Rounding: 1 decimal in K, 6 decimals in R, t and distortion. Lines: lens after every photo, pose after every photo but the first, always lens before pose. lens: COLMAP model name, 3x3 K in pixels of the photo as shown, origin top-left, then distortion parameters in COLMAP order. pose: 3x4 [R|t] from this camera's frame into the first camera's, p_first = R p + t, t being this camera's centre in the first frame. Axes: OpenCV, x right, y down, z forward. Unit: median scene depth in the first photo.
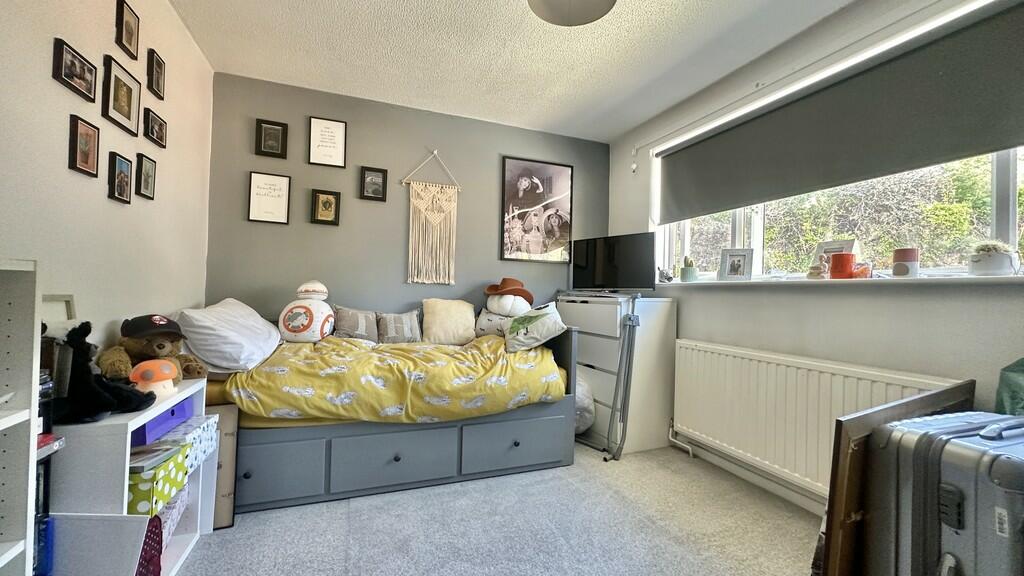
lens RADIAL K [[410.4, 0, 512.2], [0, 410.4, 286.6], [0, 0, 1]] dist [-0.001318, 0.000586]
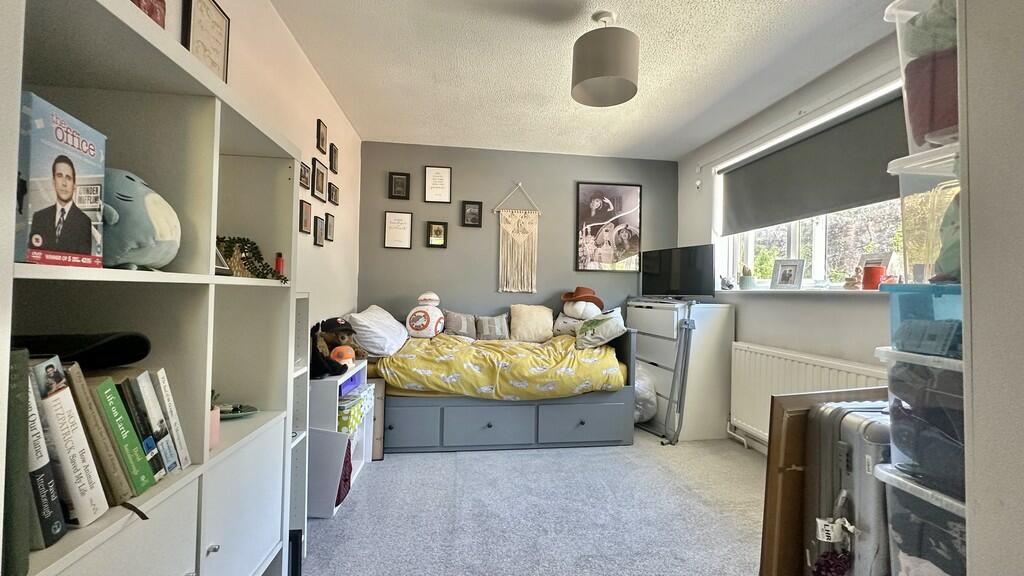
lens RADIAL K [[410.4, 0, 511.8], [0, 410.4, 286.5], [0, 0, 1]] dist [-0.001318, 0.000586]
pose [[0.972088, -0.009847, -0.234411, 0.086798], [0.009524, 0.999951, -0.002510, -0.024801], [0.234425, 0.000207, 0.972134, -0.228586]]
